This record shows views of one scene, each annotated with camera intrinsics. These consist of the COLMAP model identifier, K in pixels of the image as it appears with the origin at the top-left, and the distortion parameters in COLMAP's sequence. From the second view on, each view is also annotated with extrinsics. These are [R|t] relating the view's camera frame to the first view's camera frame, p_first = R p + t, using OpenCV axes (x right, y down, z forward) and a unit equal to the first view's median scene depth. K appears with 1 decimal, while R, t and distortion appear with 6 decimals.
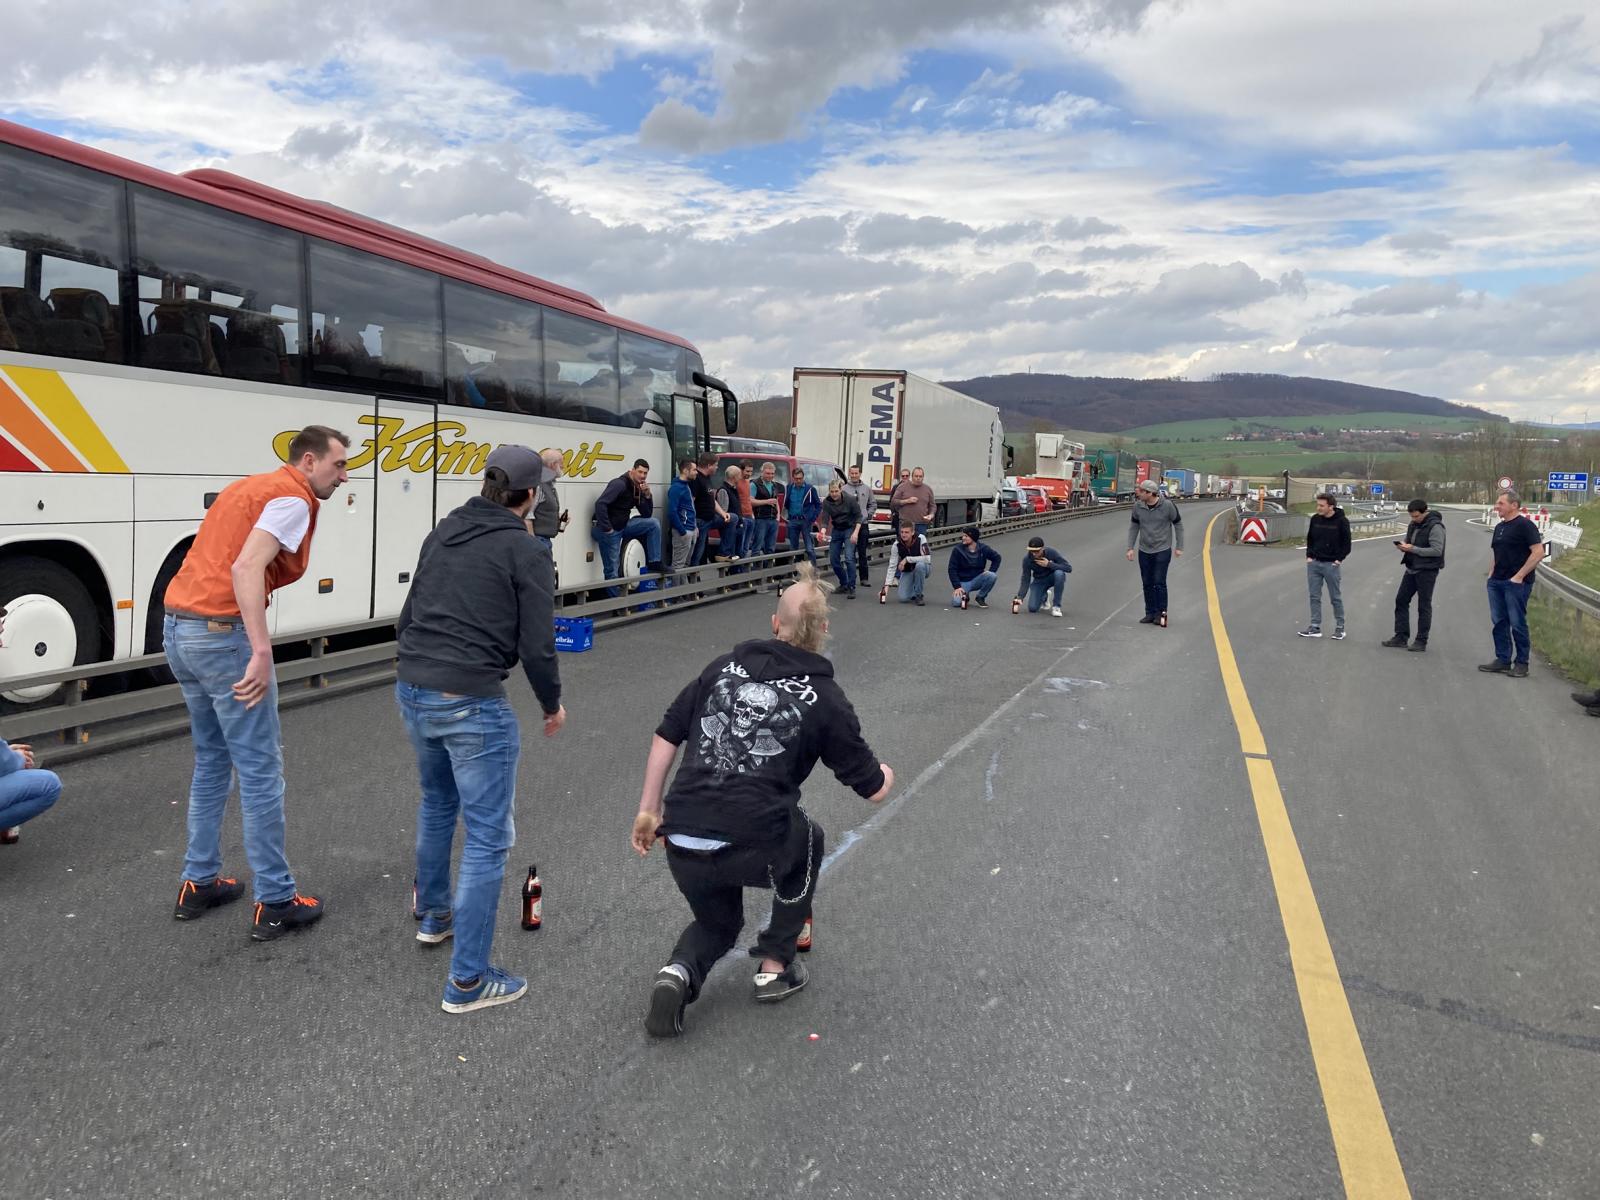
lens RADIAL K [[1312.6, 0, 800.0], [0, 1312.6, 600.0], [0, 0, 1]] dist [-0.004537, 0.003844]
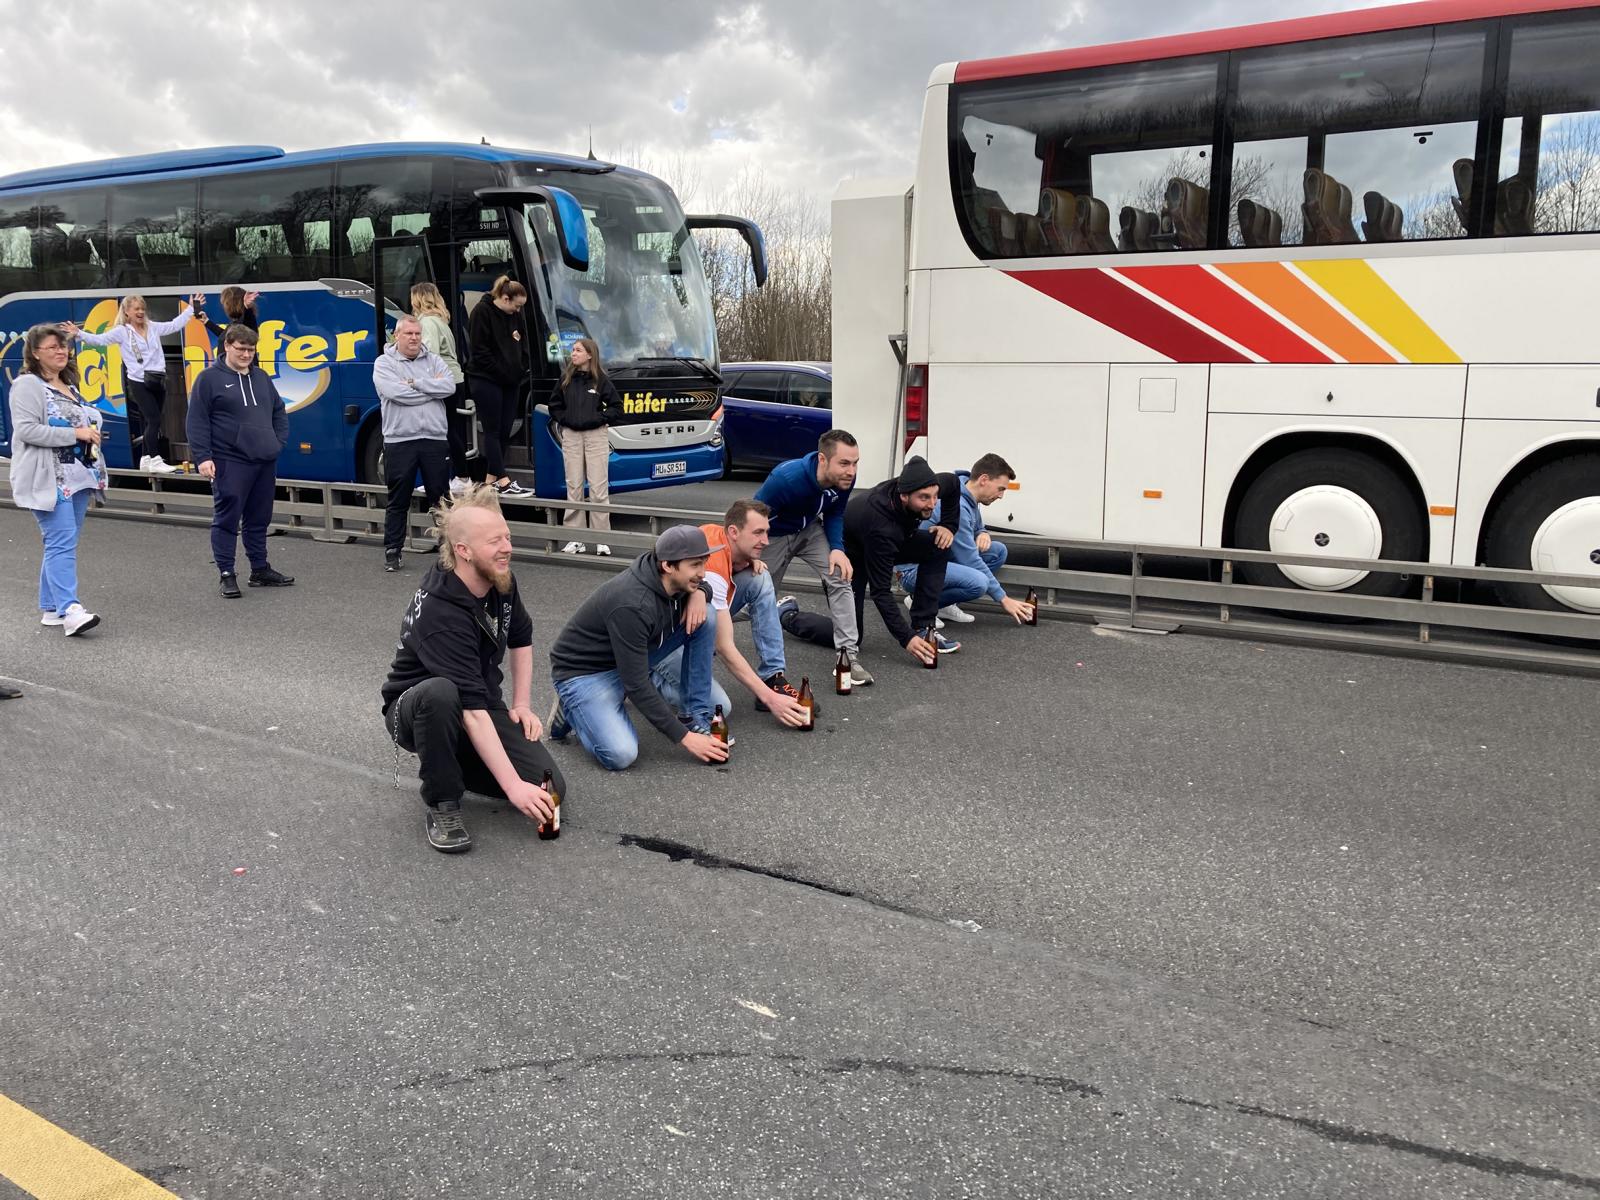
lens RADIAL K [[1312.6, 0, 800.0], [0, 1312.6, 600.0], [0, 0, 1]] dist [-0.004537, 0.003844]
pose [[-0.281488, 0.133889, -0.950178, 0.447540], [-0.103579, 0.980192, 0.168804, -0.041054], [0.953958, 0.145935, -0.262044, 0.781392]]
